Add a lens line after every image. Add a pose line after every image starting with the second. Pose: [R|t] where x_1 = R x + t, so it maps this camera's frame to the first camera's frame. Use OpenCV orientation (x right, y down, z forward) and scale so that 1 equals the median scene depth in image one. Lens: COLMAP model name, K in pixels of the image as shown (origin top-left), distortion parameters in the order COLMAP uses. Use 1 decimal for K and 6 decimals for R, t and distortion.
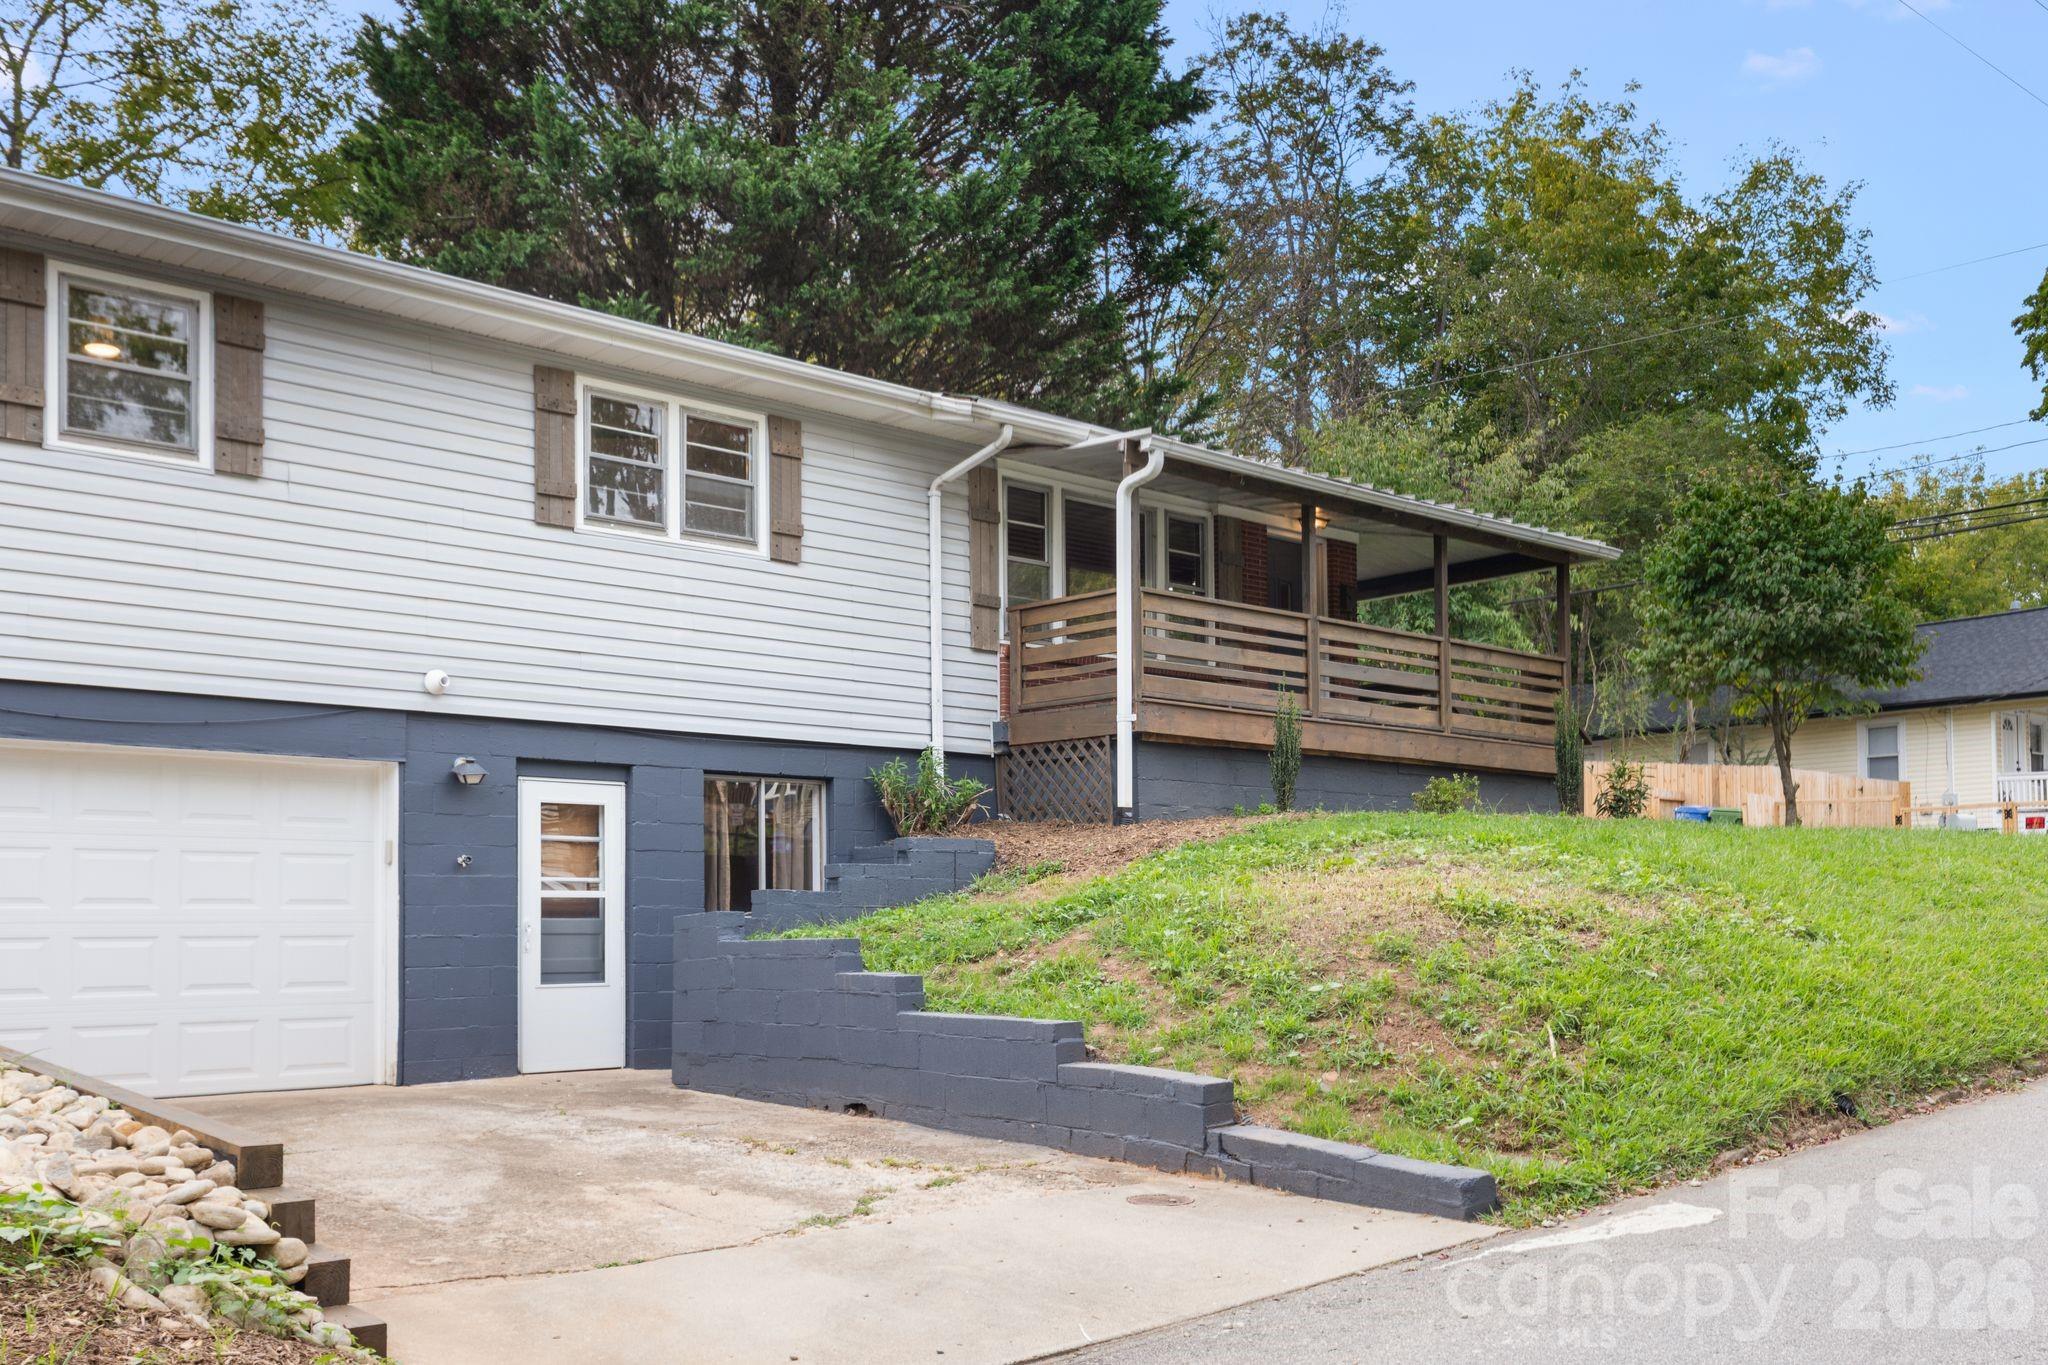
lens RADIAL K [[2253.6, 0, 1024.0], [0, 2253.6, 682.5], [0, 0, 1]] dist [0.042068, 0.007512]
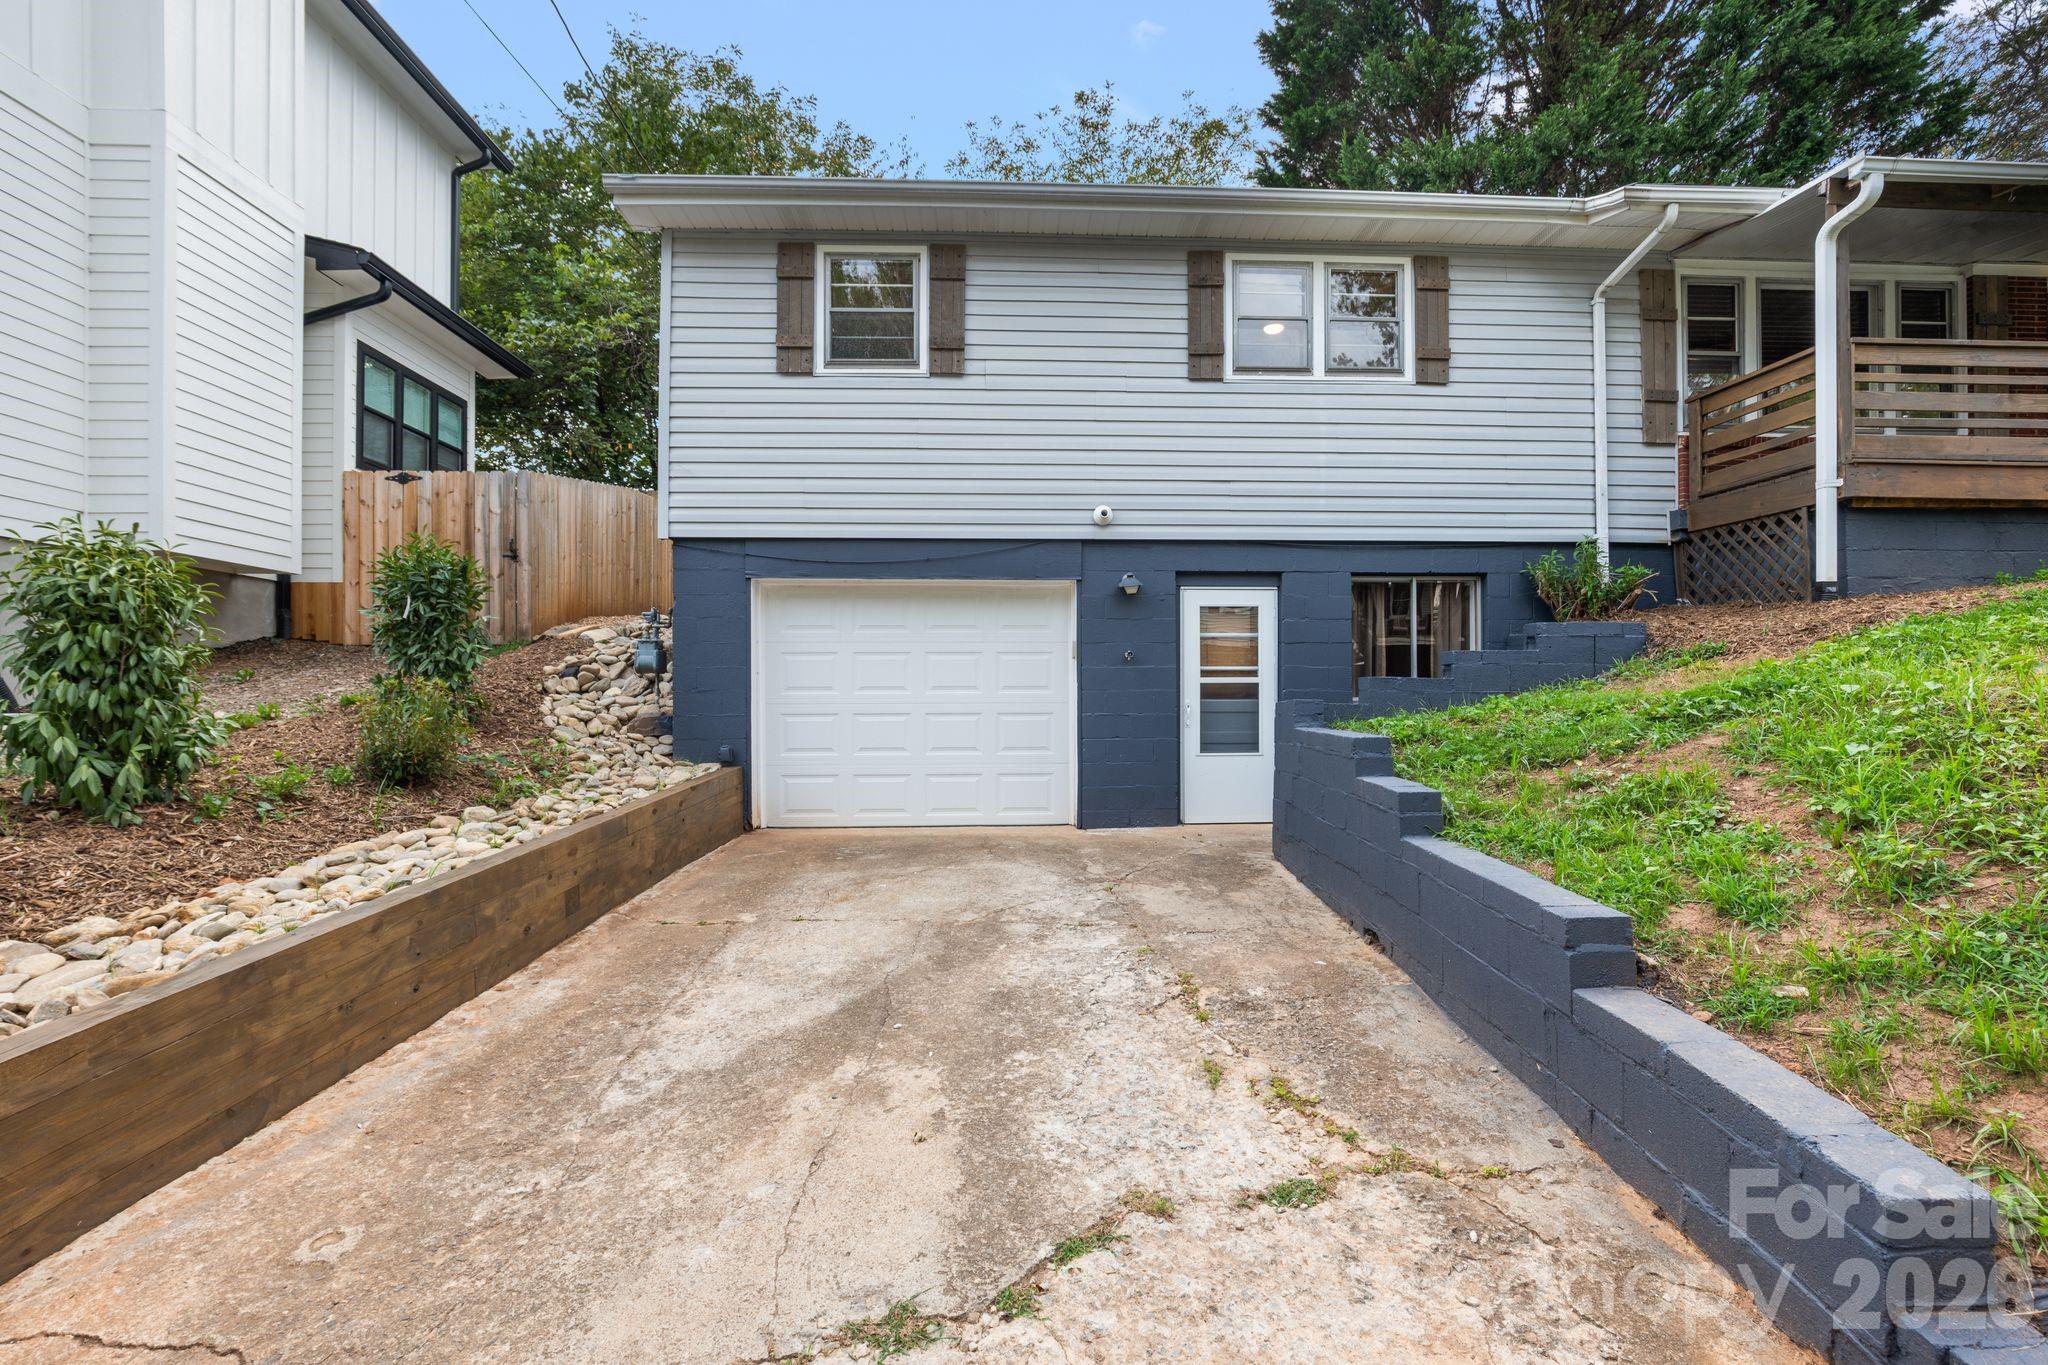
lens RADIAL K [[931.3, 0, 1024.0], [0, 931.3, 682.5], [0, 0, 1]] dist [-0.032295, 0.010763]
pose [[0.751206, -0.000169, -0.660067, 0.044865], [0.074988, 0.993548, 0.085088, 0.039825], [0.655794, -0.113415, 0.746372, 0.501436]]
